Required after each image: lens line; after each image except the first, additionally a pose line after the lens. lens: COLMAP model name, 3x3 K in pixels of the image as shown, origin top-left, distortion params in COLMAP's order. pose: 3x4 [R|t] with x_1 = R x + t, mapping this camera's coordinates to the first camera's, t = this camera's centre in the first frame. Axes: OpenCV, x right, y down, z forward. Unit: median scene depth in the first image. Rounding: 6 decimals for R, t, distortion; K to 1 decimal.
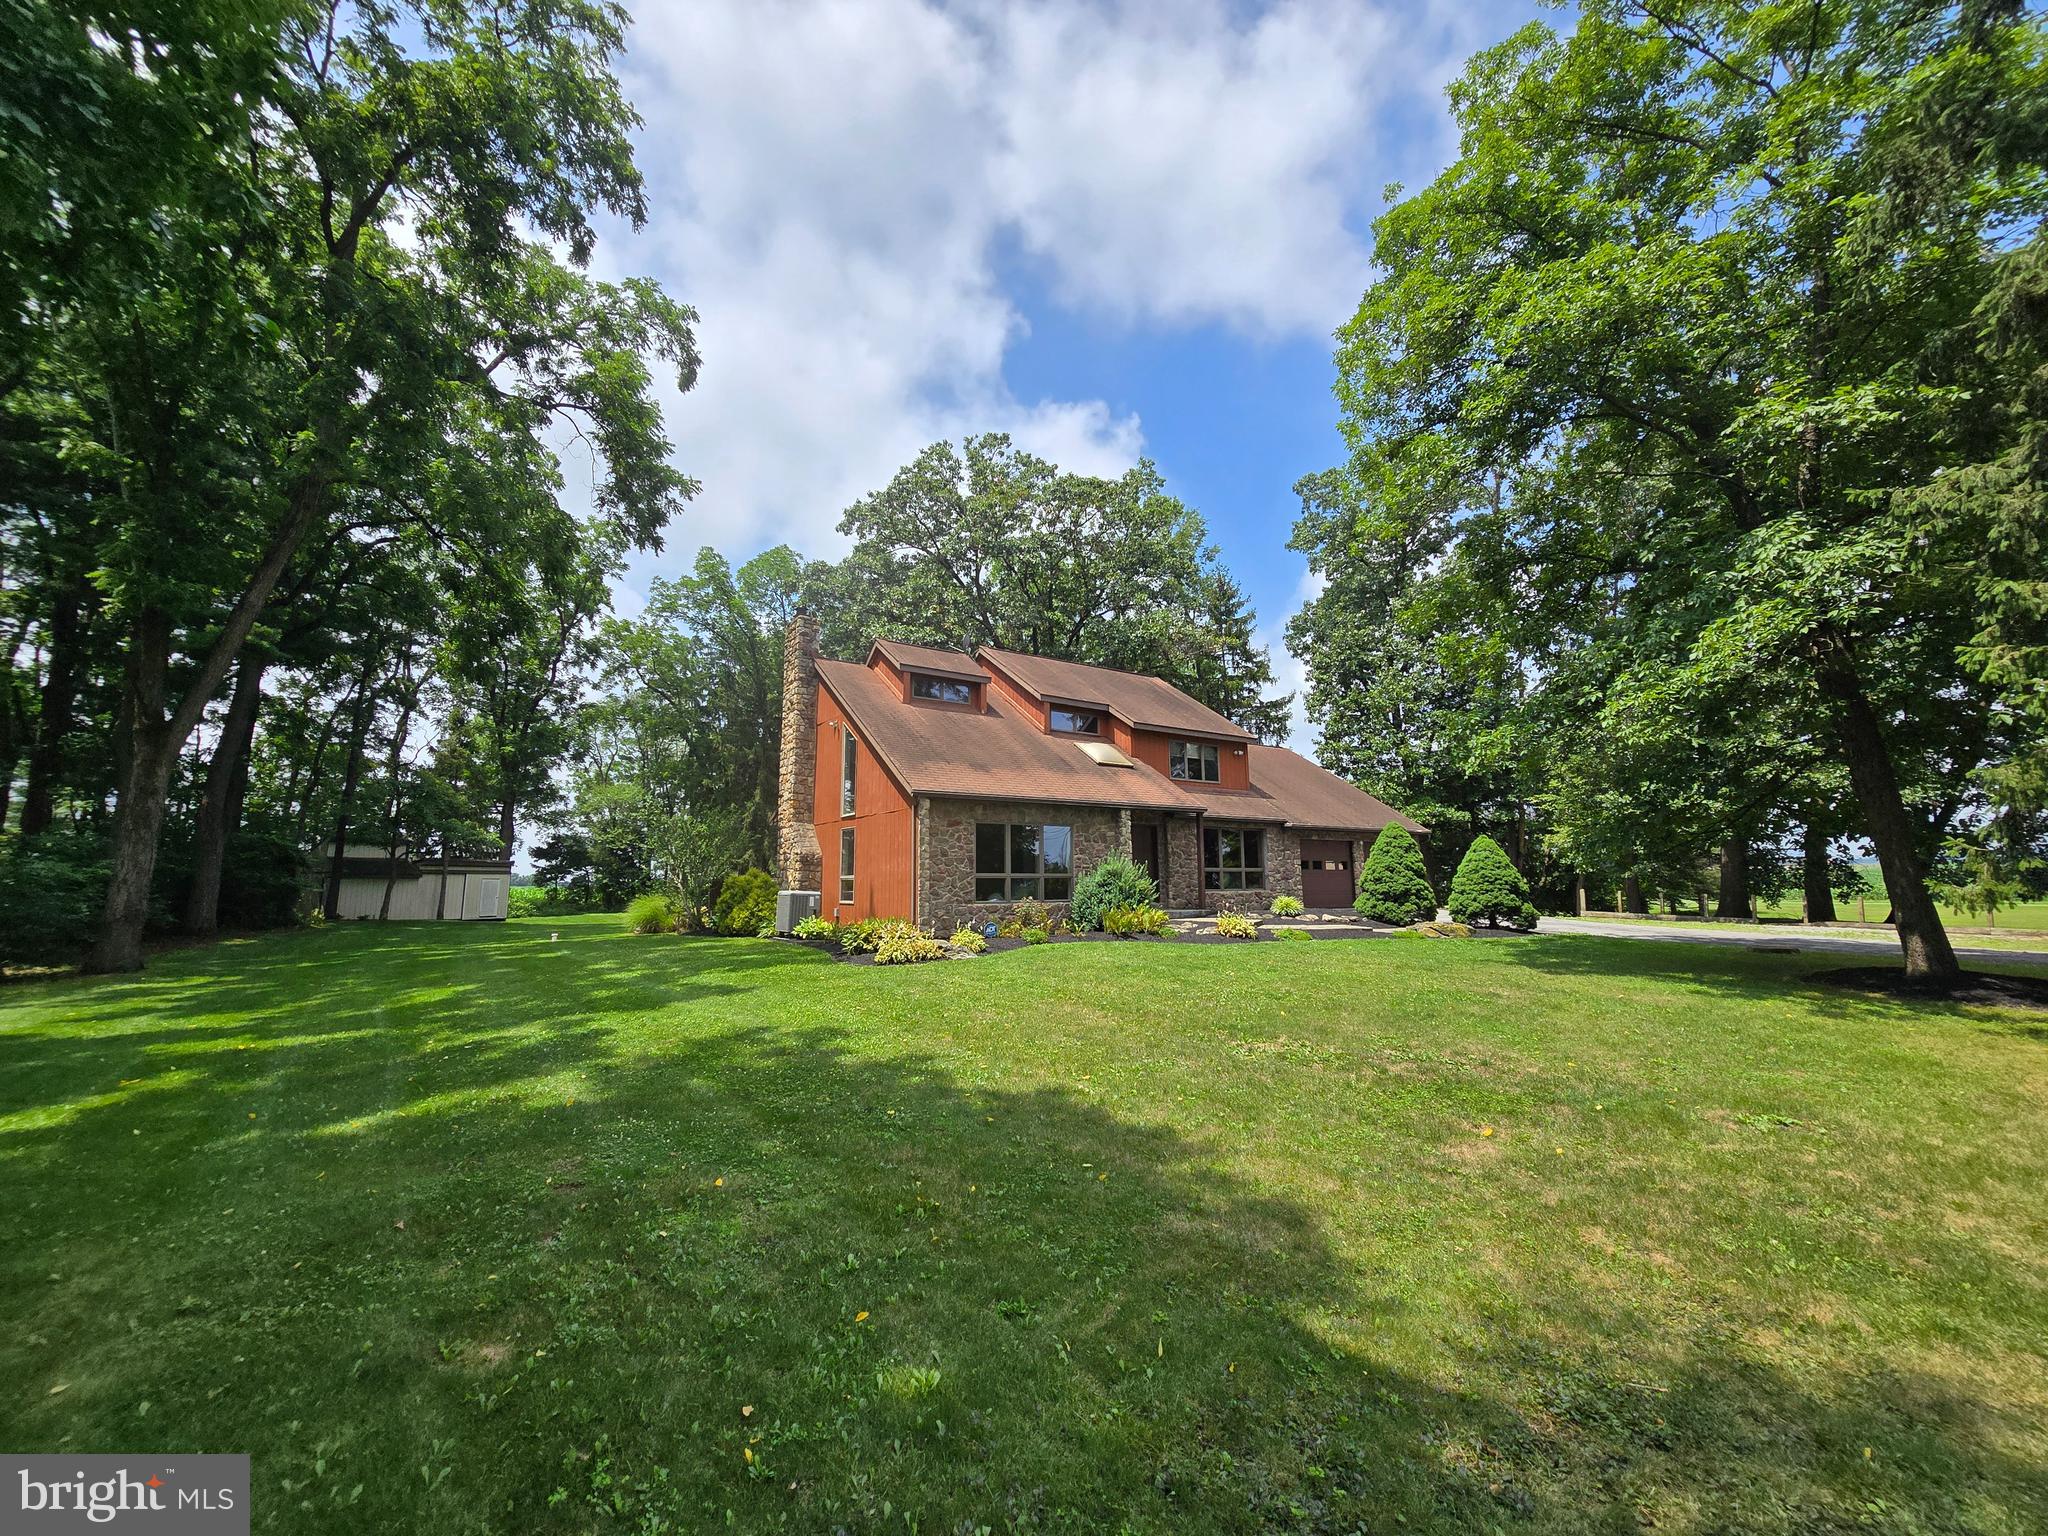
lens RADIAL K [[814.8, 0, 1031.6], [0, 814.8, 758.2], [0, 0, 1]] dist [-0.000444, 0.000010]
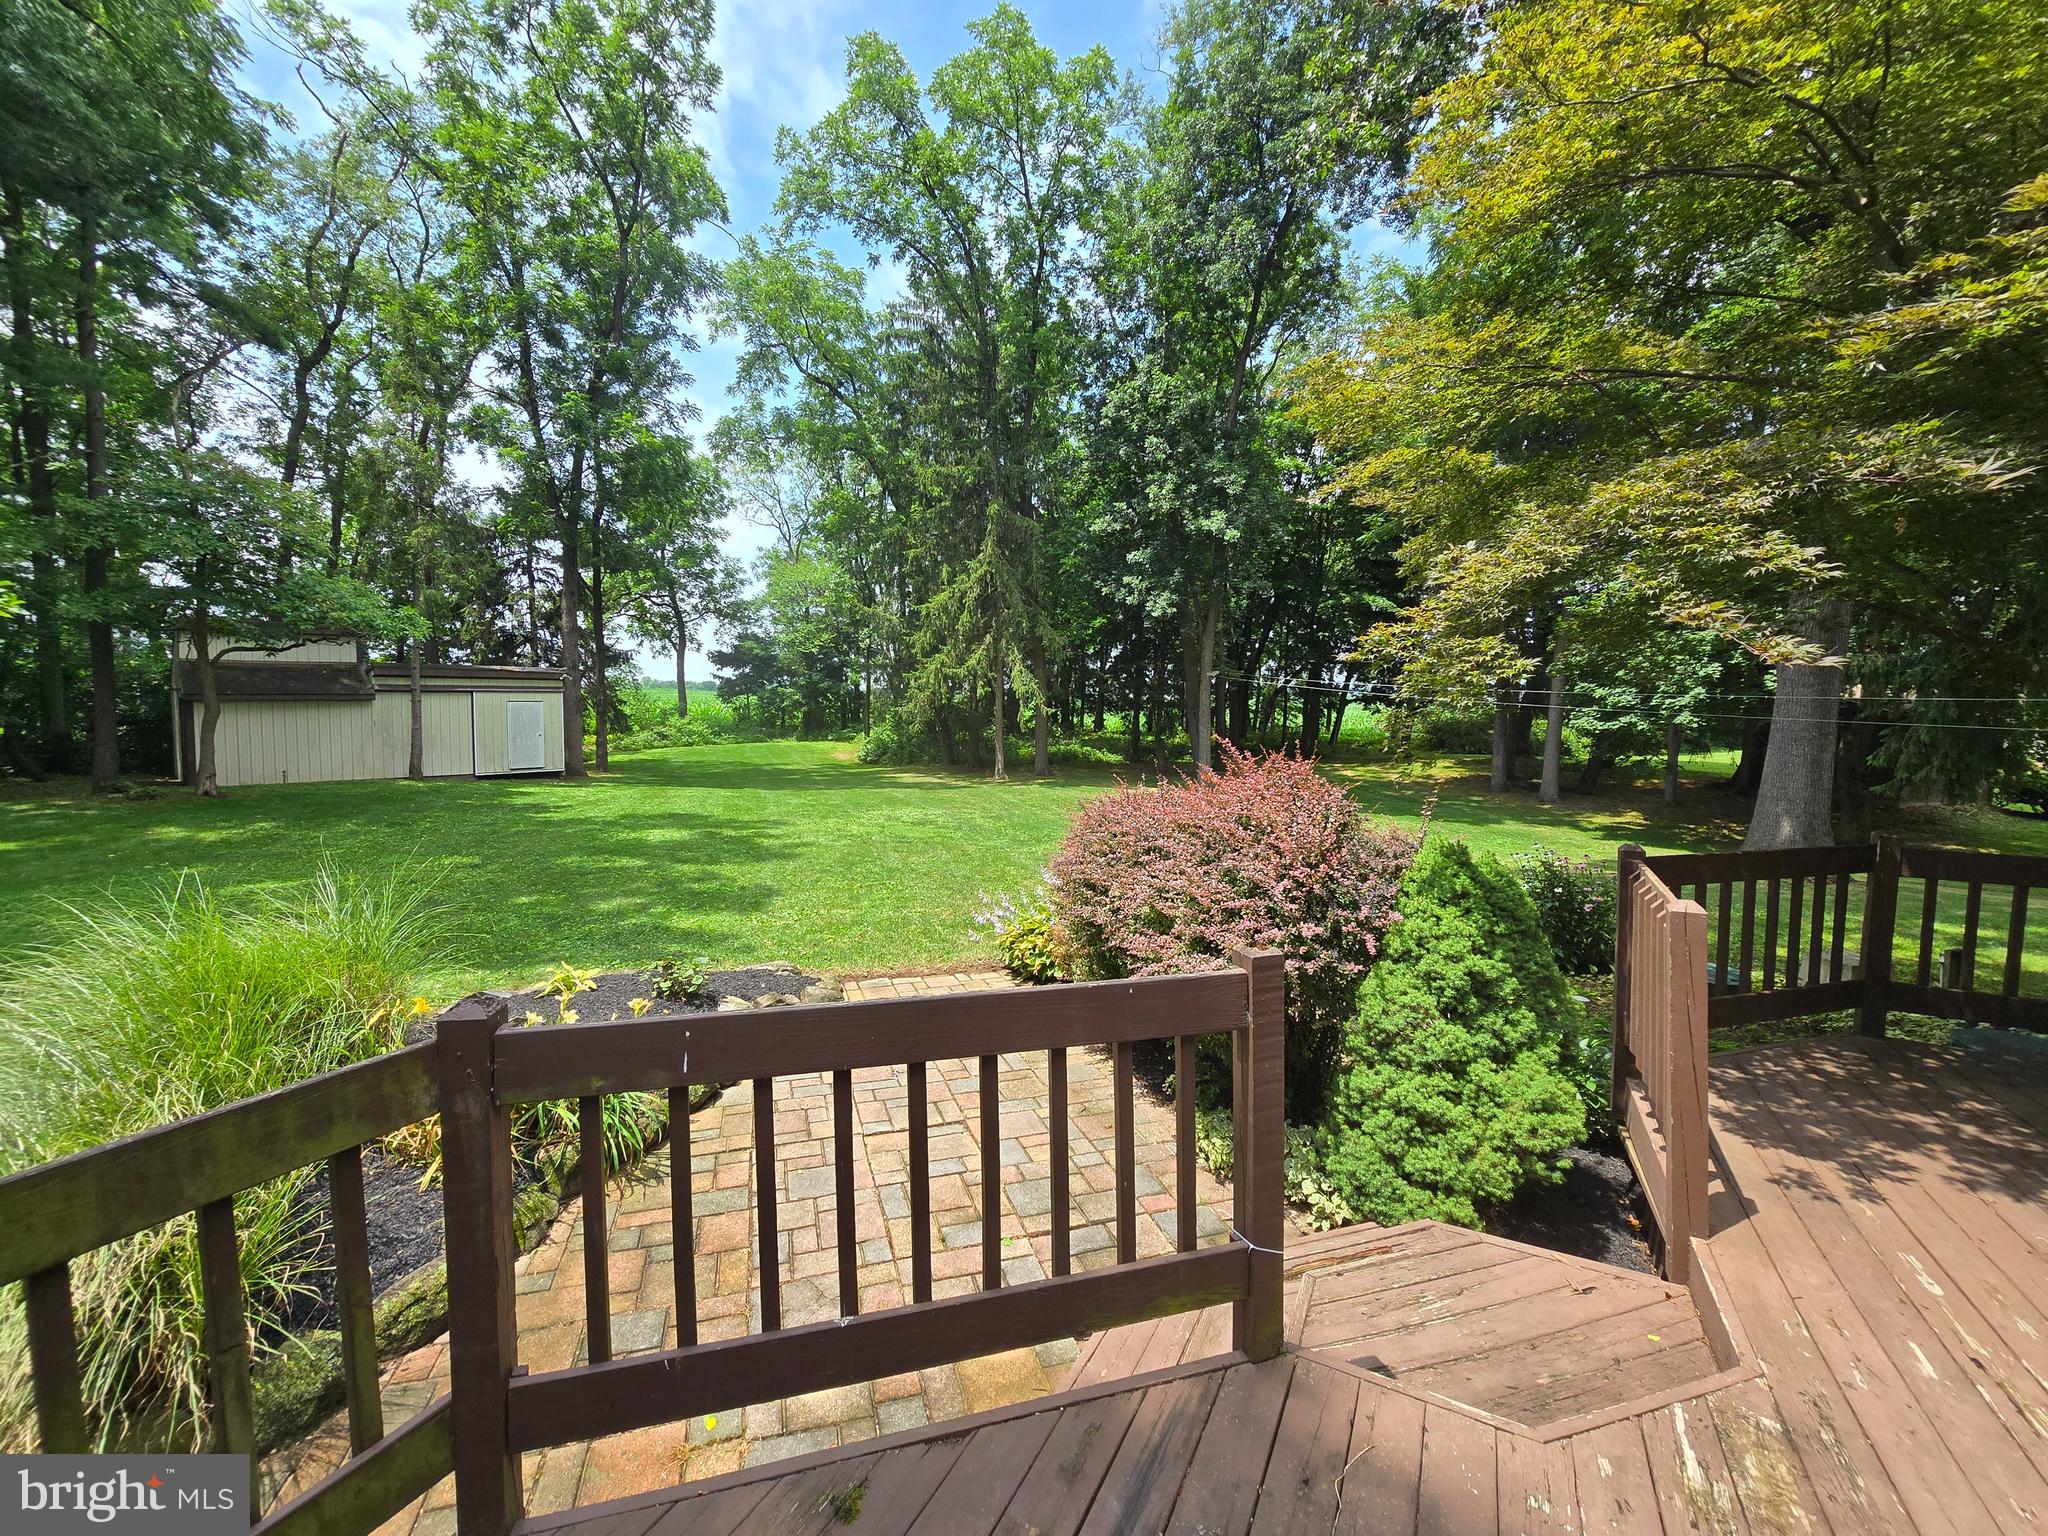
lens RADIAL K [[814.8, 0, 1031.6], [0, 814.8, 758.2], [0, 0, 1]] dist [-0.000444, 0.000010]
pose [[0.960236, 0.035036, -0.276982, -0.425650], [0.029872, 0.973506, 0.226701, 0.161972], [0.277586, -0.225961, 0.933749, 1.304554]]
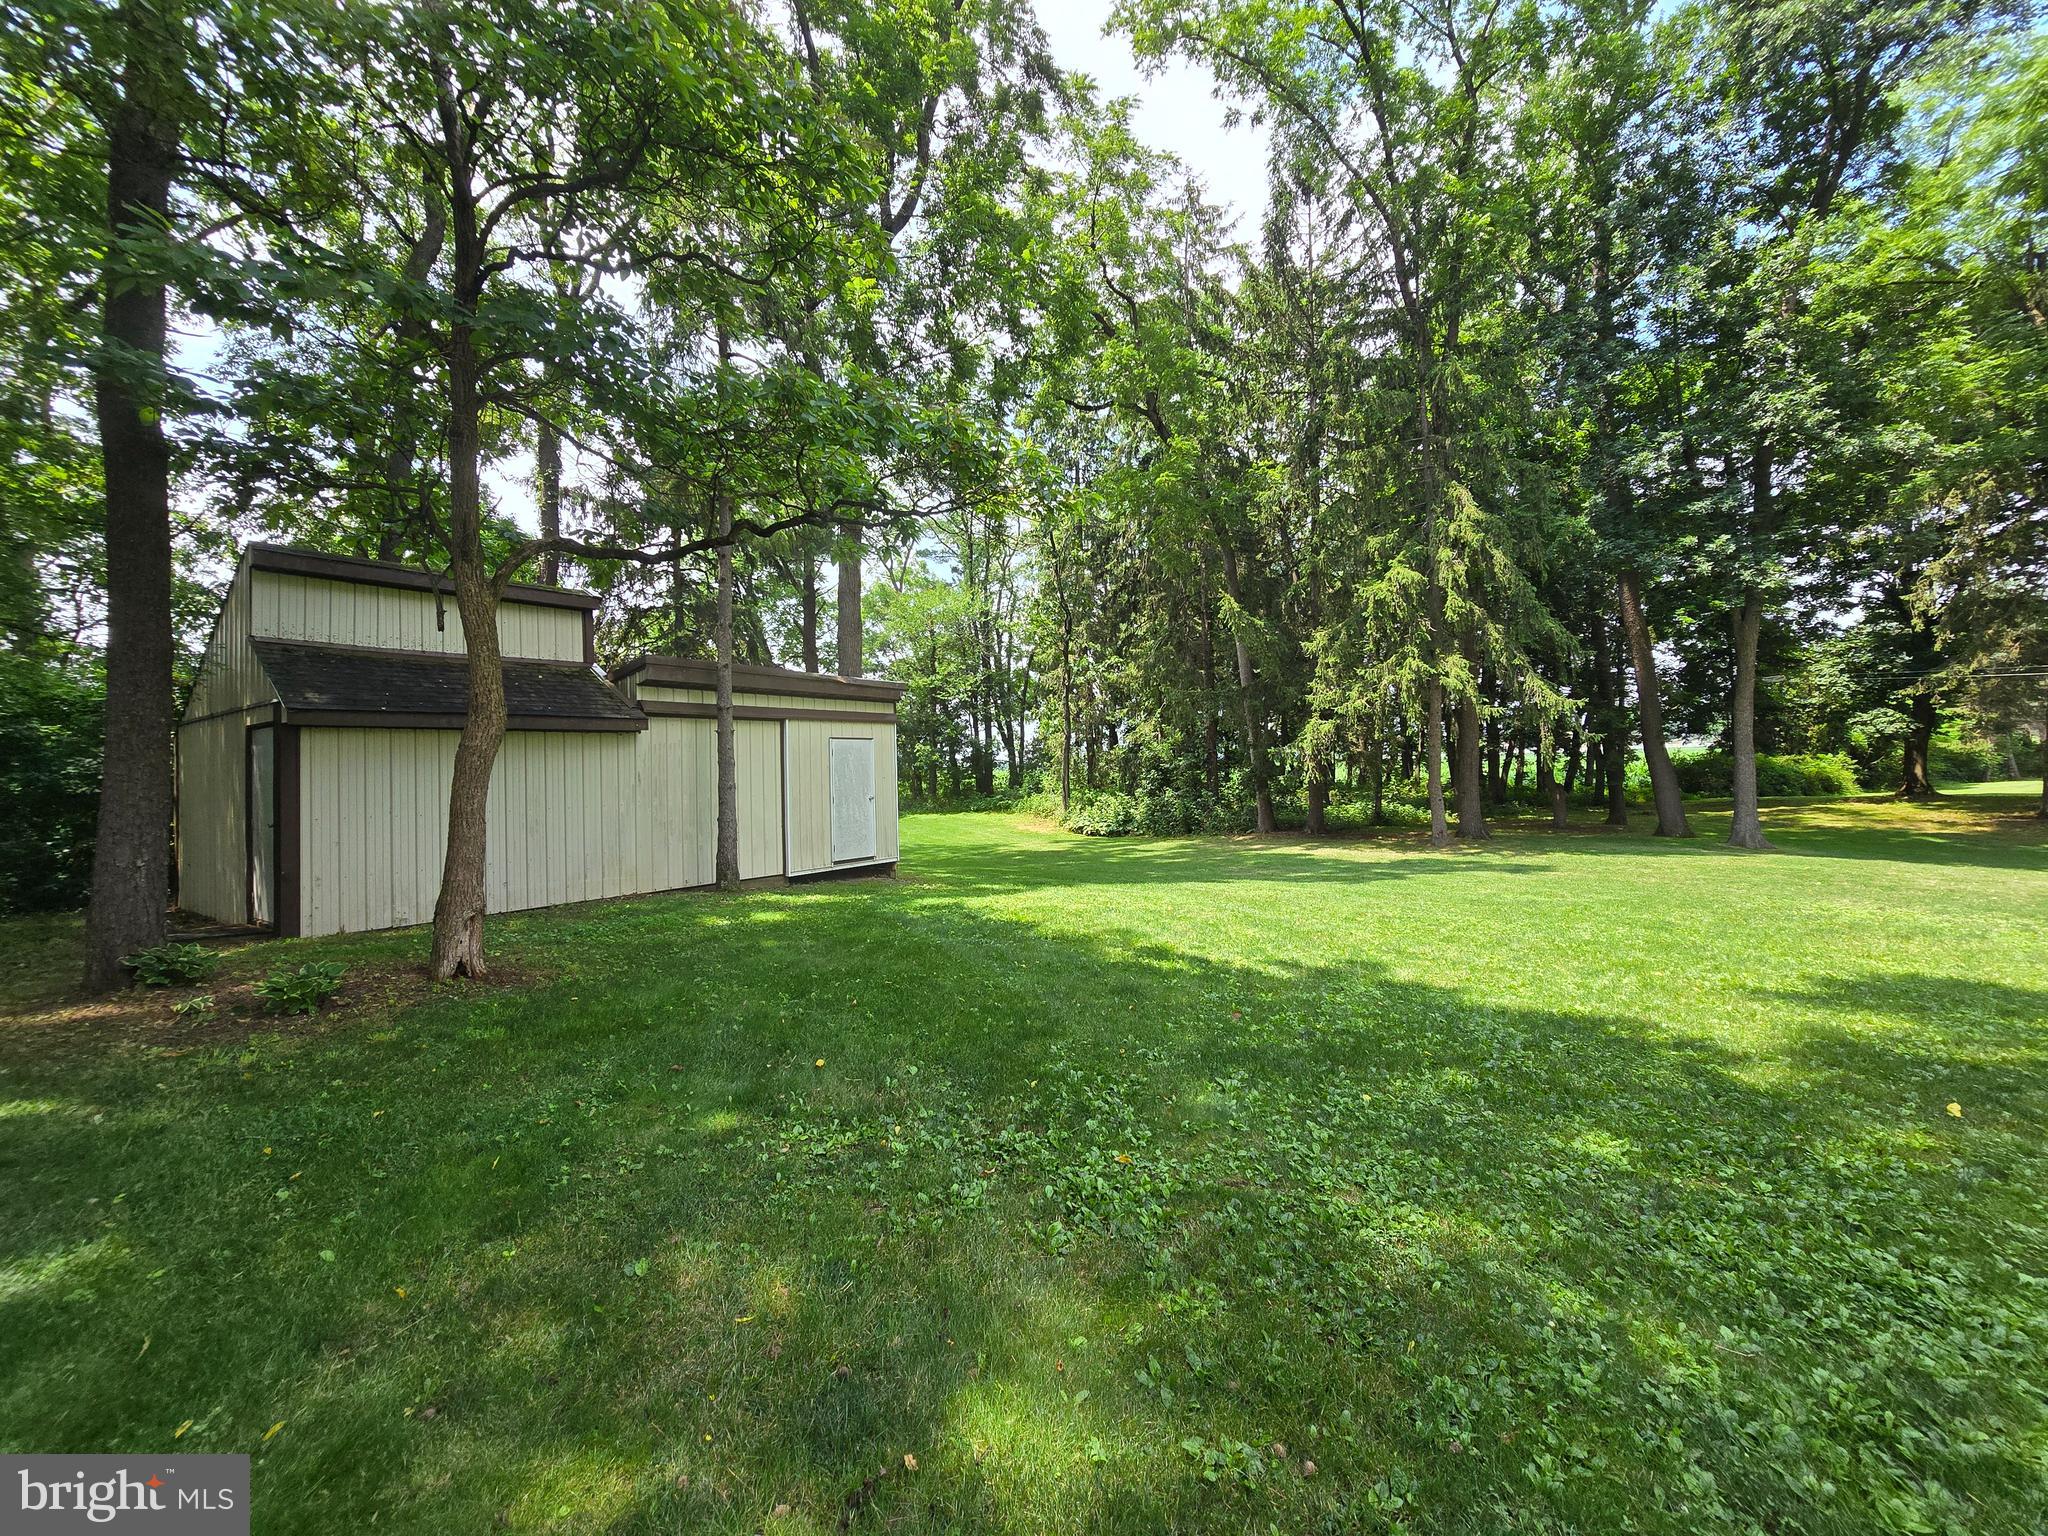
lens RADIAL K [[814.8, 0, 1031.6], [0, 814.8, 758.2], [0, 0, 1]] dist [-0.000444, 0.000010]
pose [[0.937579, -0.010330, 0.347618, -1.530523], [-0.034454, 0.991882, 0.122402, 0.253400], [-0.346061, -0.126738, 0.929612, 1.534141]]
